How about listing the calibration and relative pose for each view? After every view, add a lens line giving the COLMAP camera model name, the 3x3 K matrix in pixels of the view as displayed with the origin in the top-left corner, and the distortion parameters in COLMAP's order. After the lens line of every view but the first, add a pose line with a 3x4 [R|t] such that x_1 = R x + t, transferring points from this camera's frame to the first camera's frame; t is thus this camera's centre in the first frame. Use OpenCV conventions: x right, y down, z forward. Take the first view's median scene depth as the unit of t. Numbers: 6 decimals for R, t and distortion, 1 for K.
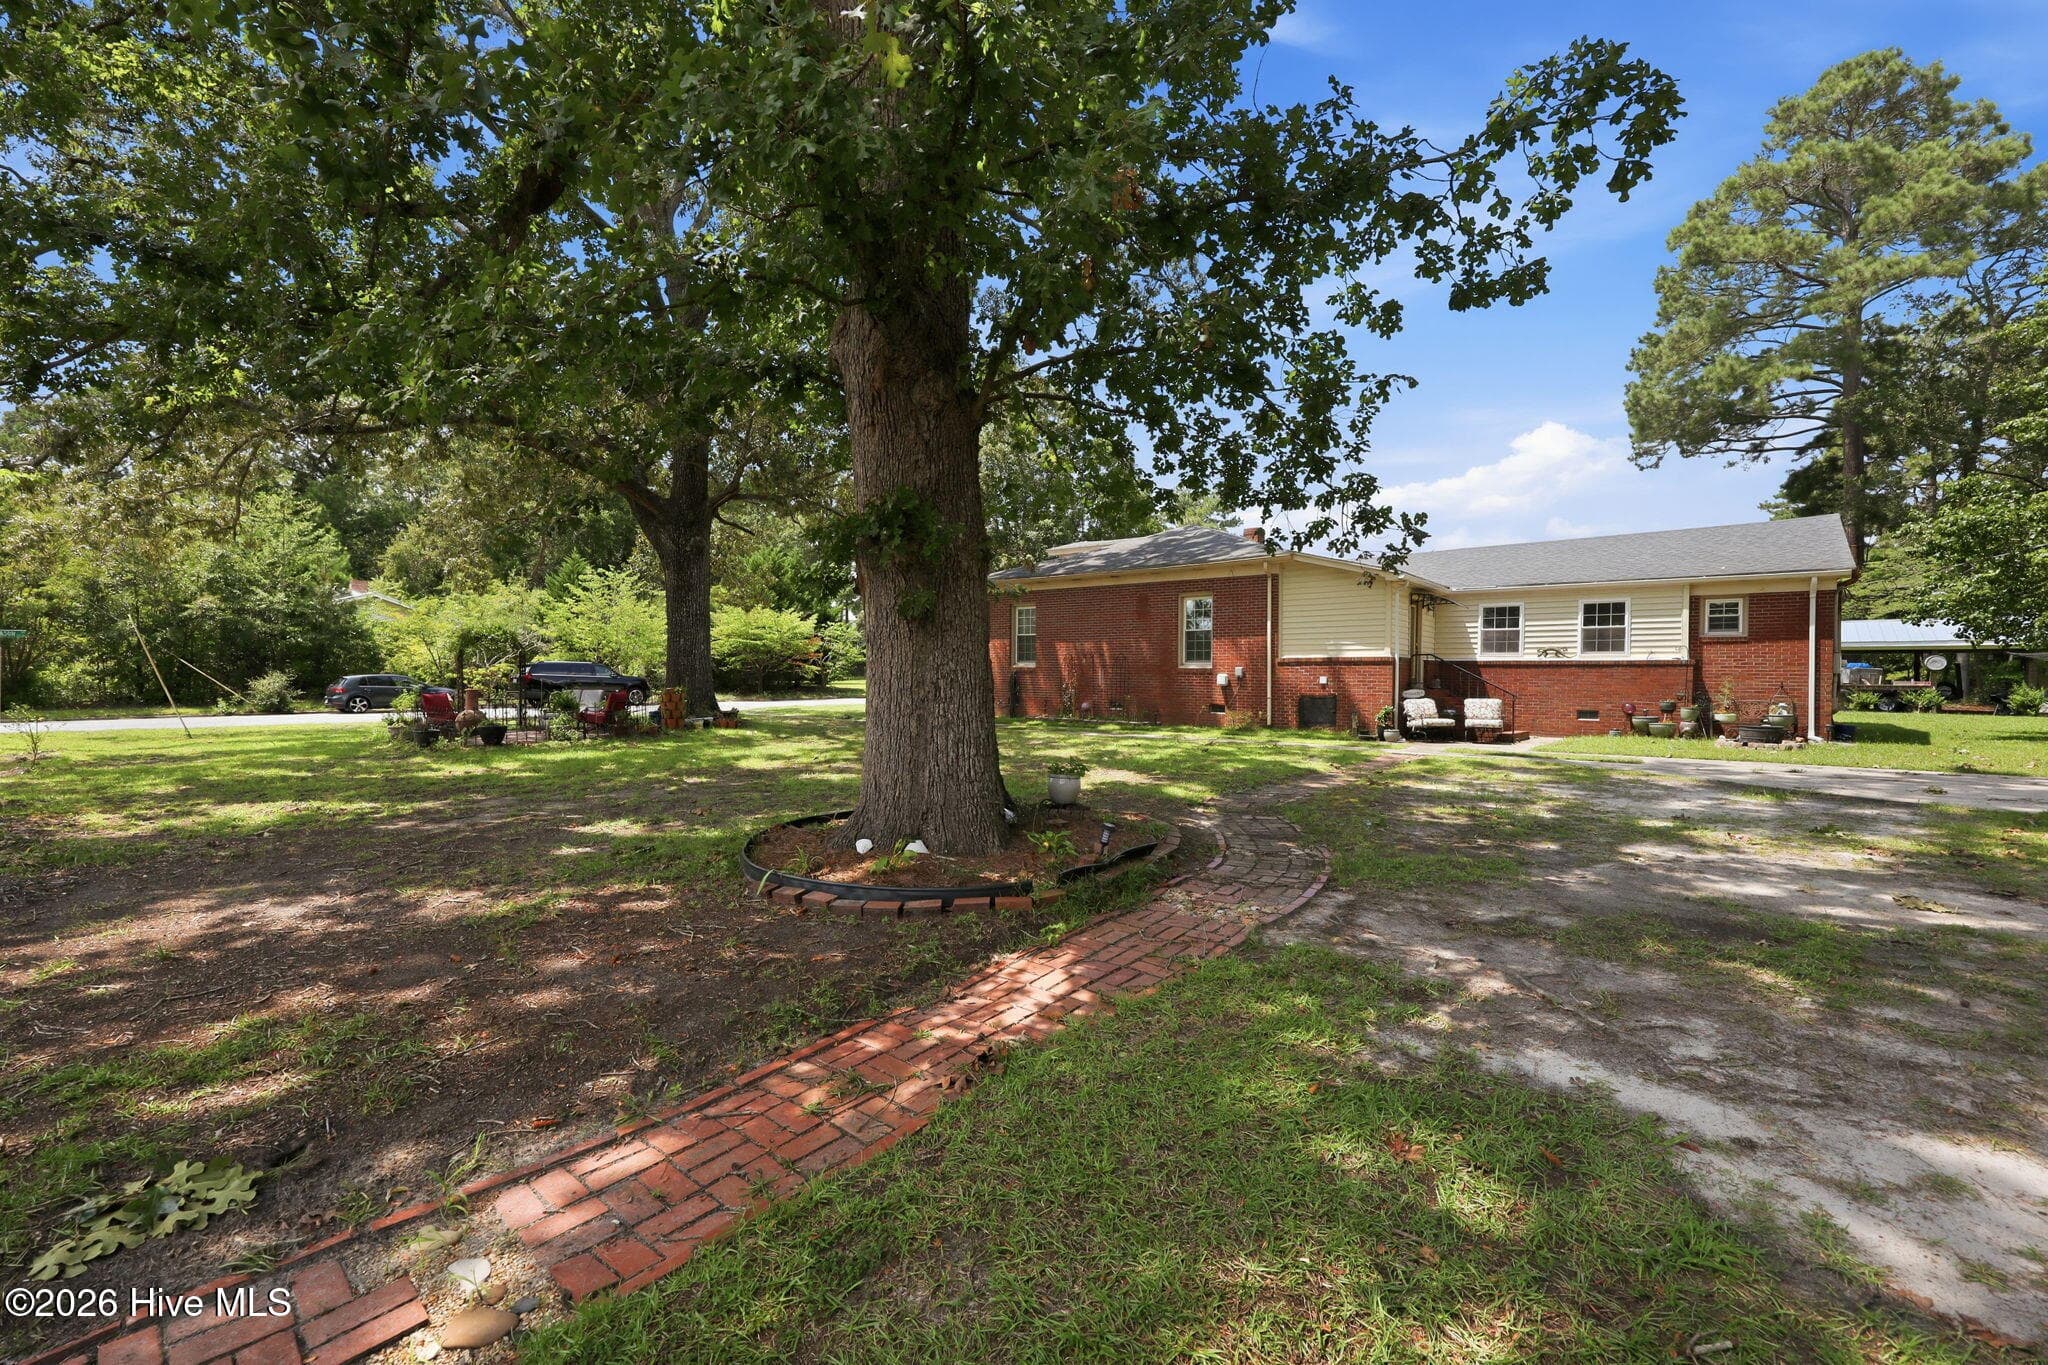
lens RADIAL K [[822.4, 0, 1027.9], [0, 822.4, 684.3], [0, 0, 1]] dist [-0.002280, -0.000406]
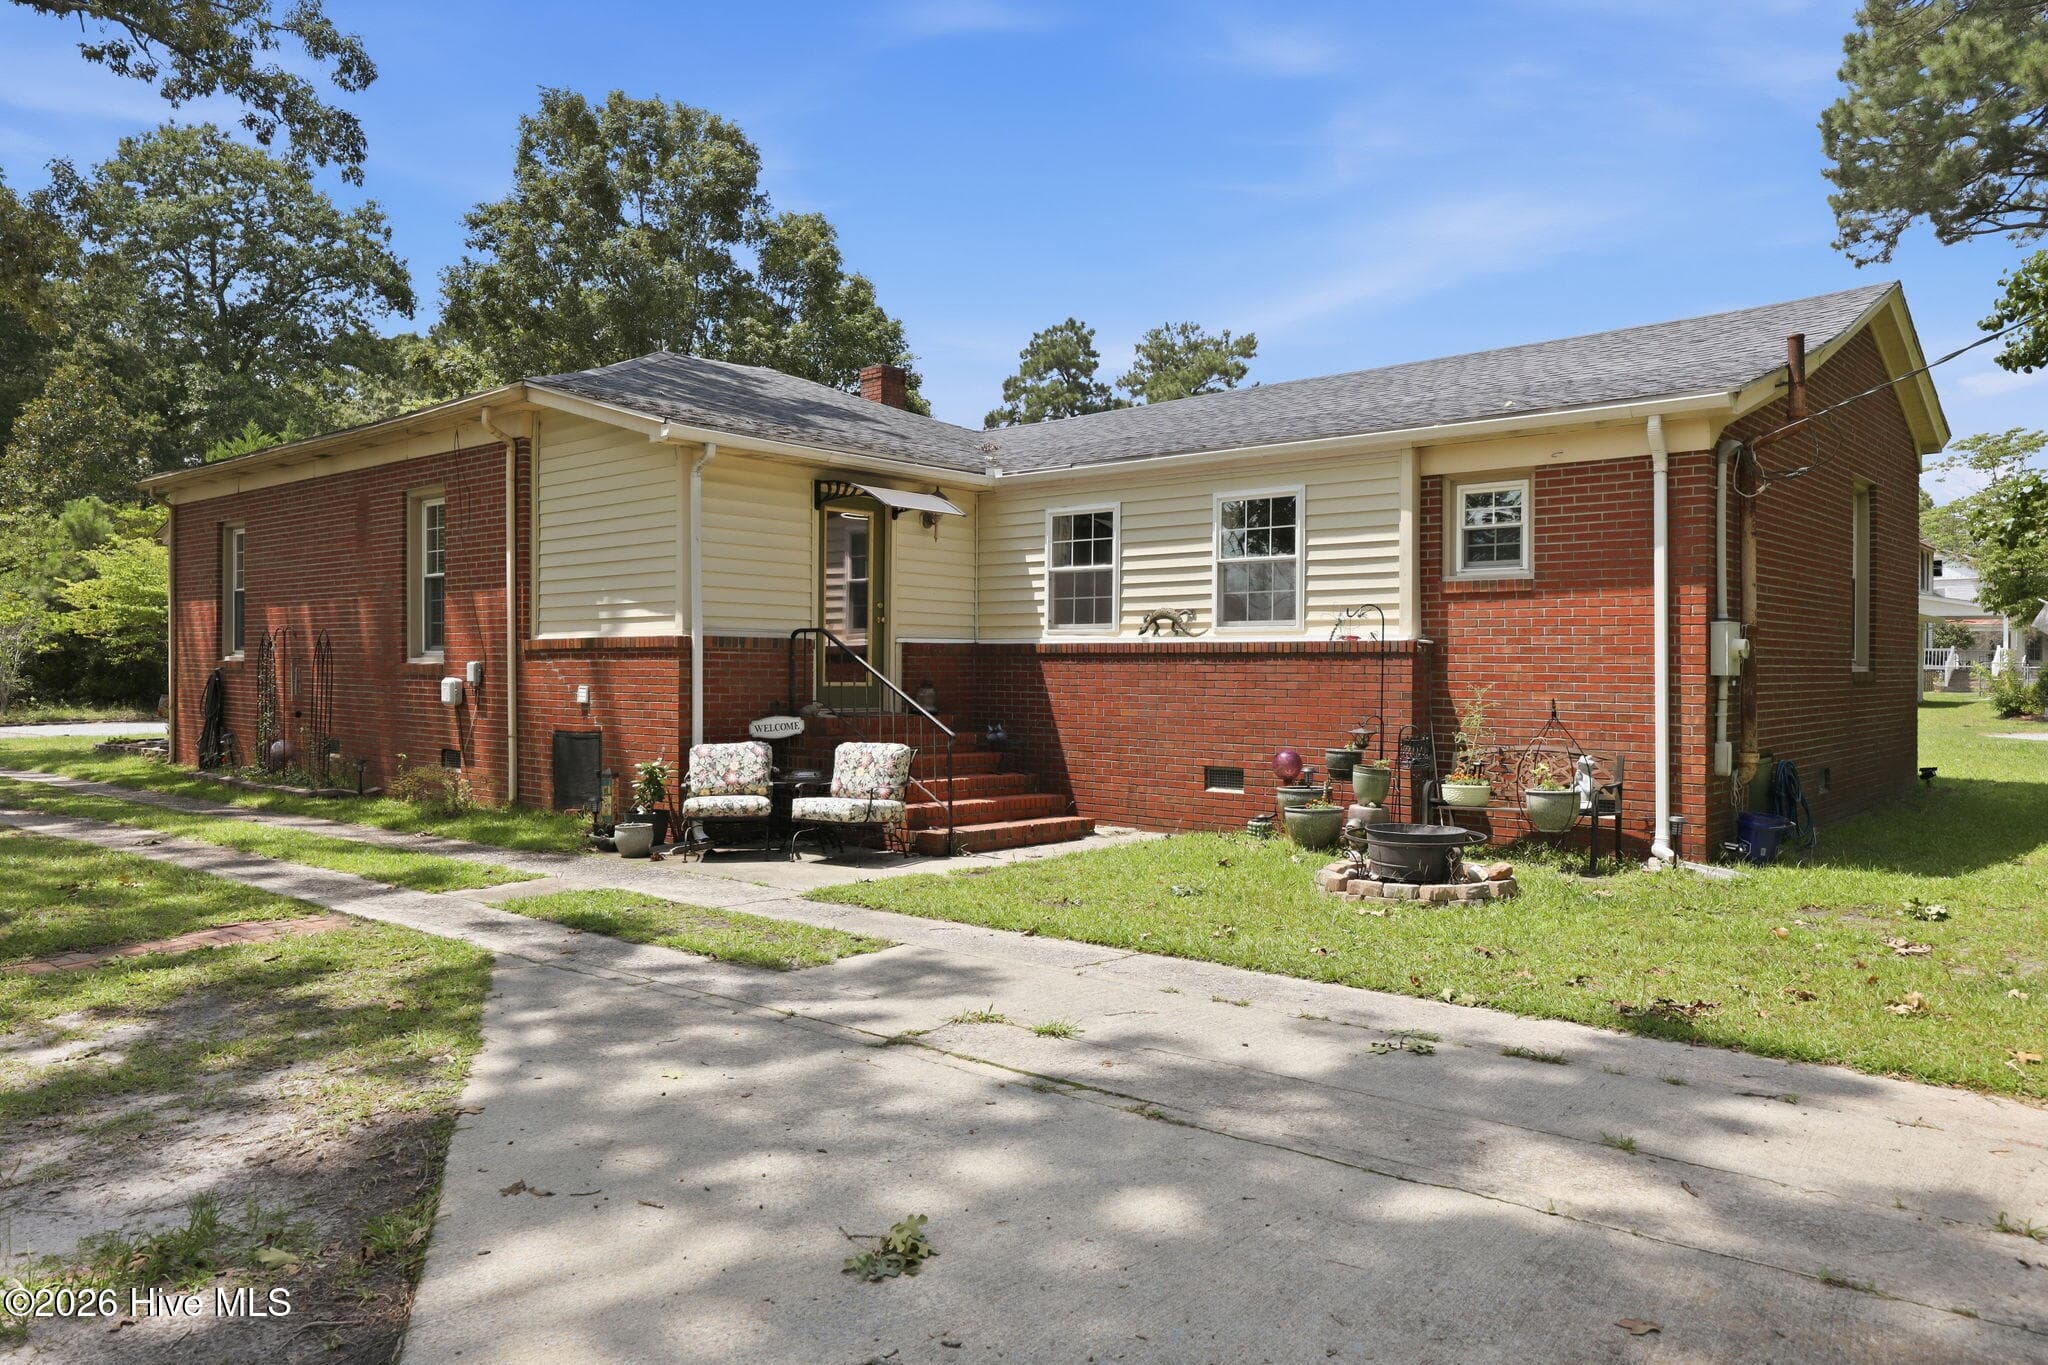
lens RADIAL K [[1380.6, 0, 1019.9], [0, 1380.6, 686.9], [0, 0, 1]] dist [-0.016527, 0.007786]
pose [[0.999824, -0.005788, -0.017819, 0.592009], [0.005856, 0.999976, 0.003735, -0.010642], [0.017797, -0.003838, 0.999834, 0.322747]]
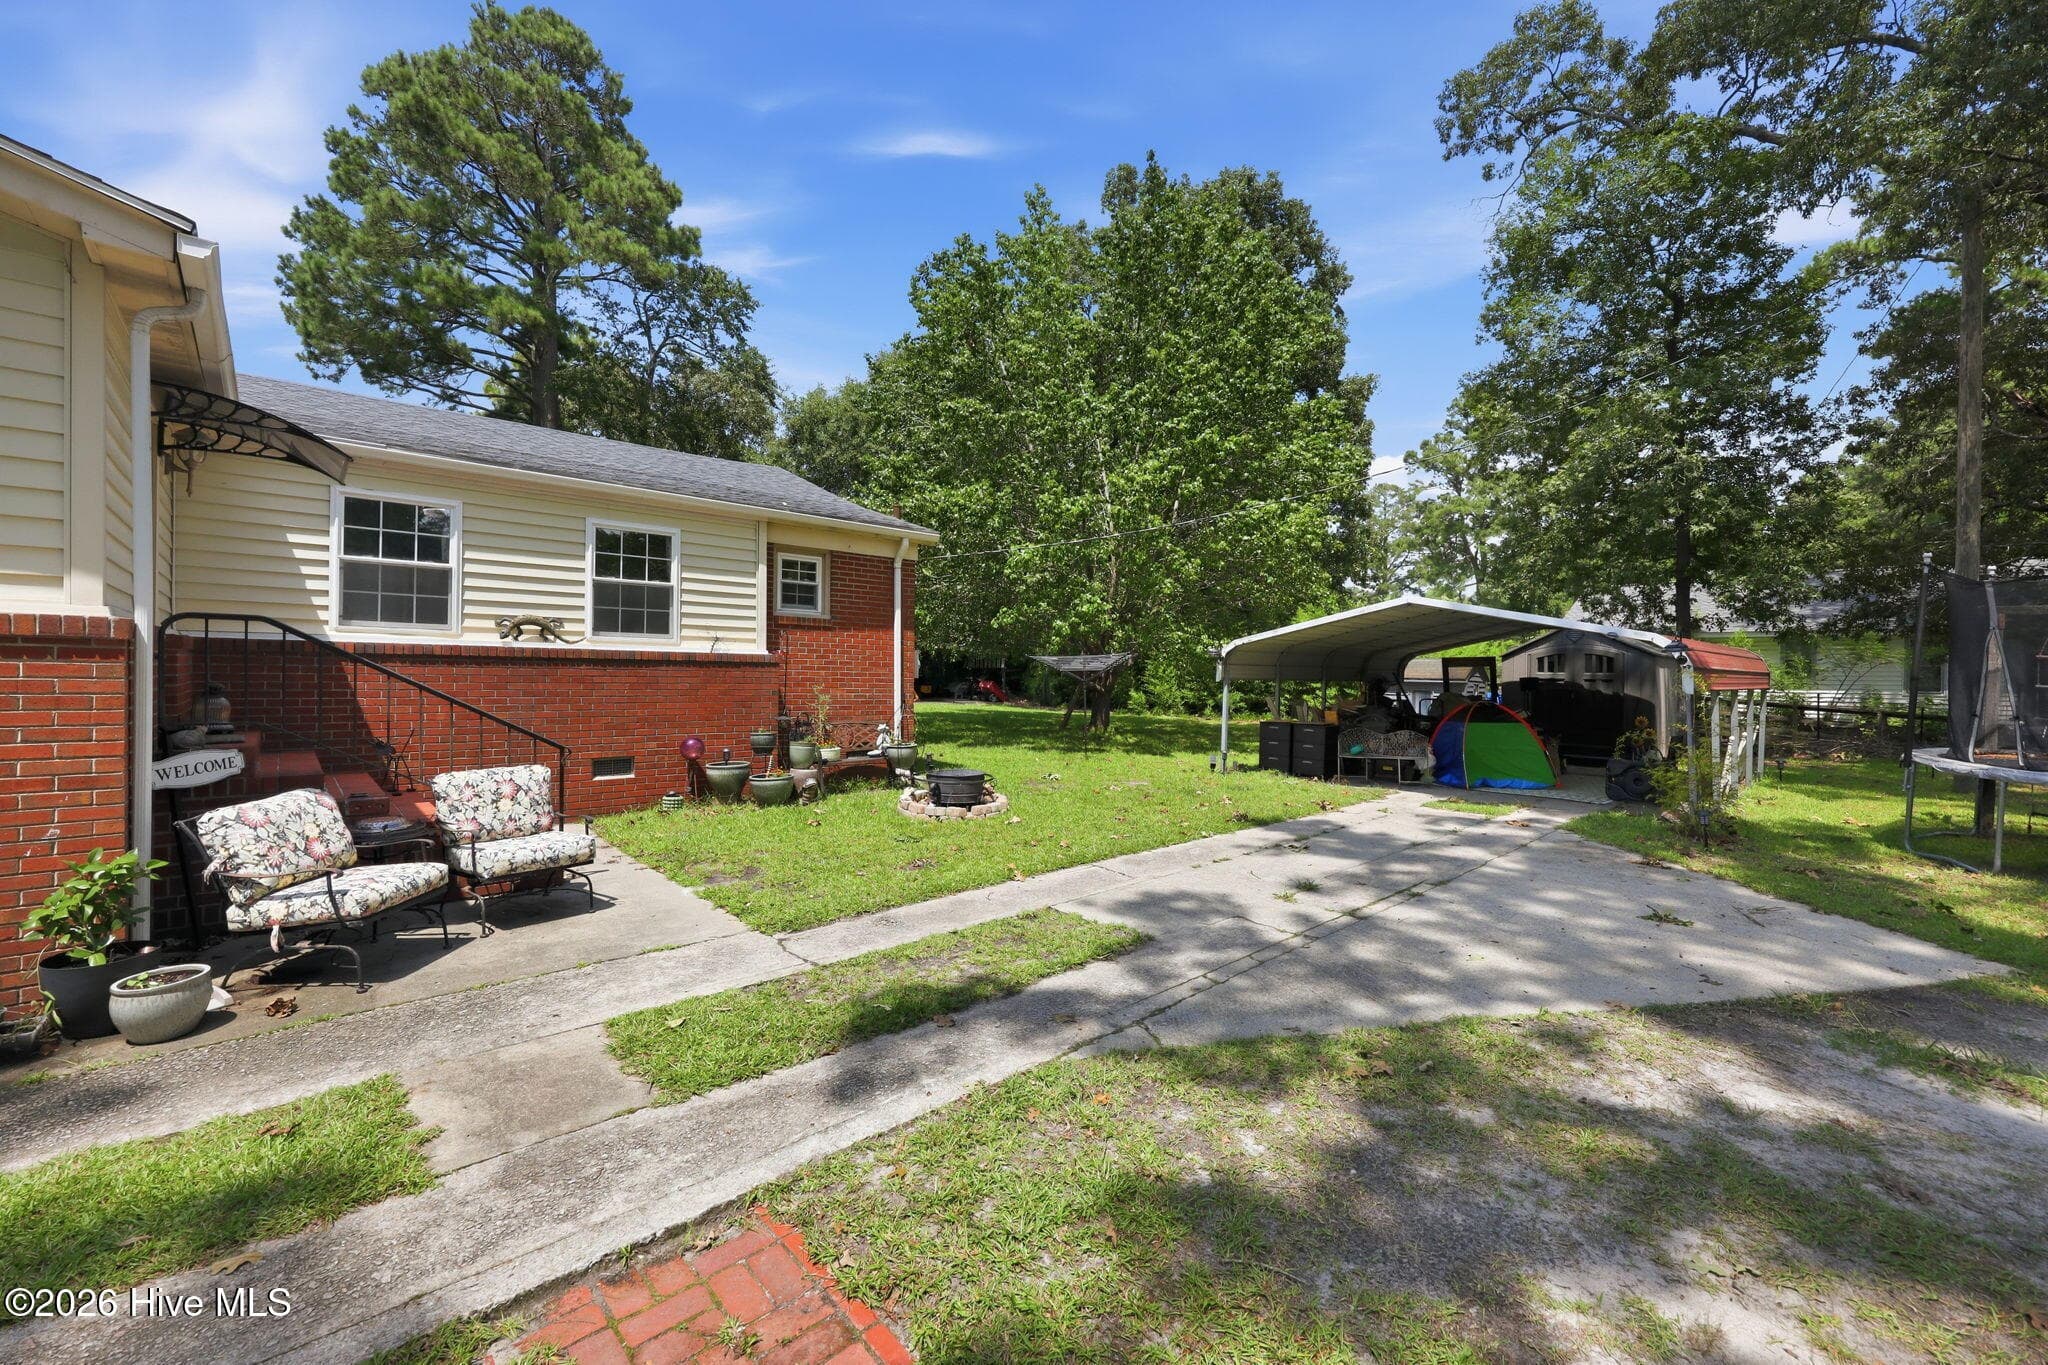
lens RADIAL K [[822.4, 0, 1023.1], [0, 822.4, 680.3], [0, 0, 1]] dist [-0.002280, -0.000406]
pose [[0.129129, -0.018083, 0.991463, 0.248296], [-0.005570, 0.999805, 0.018961, -0.022241], [-0.991612, -0.007971, 0.129003, 0.704843]]
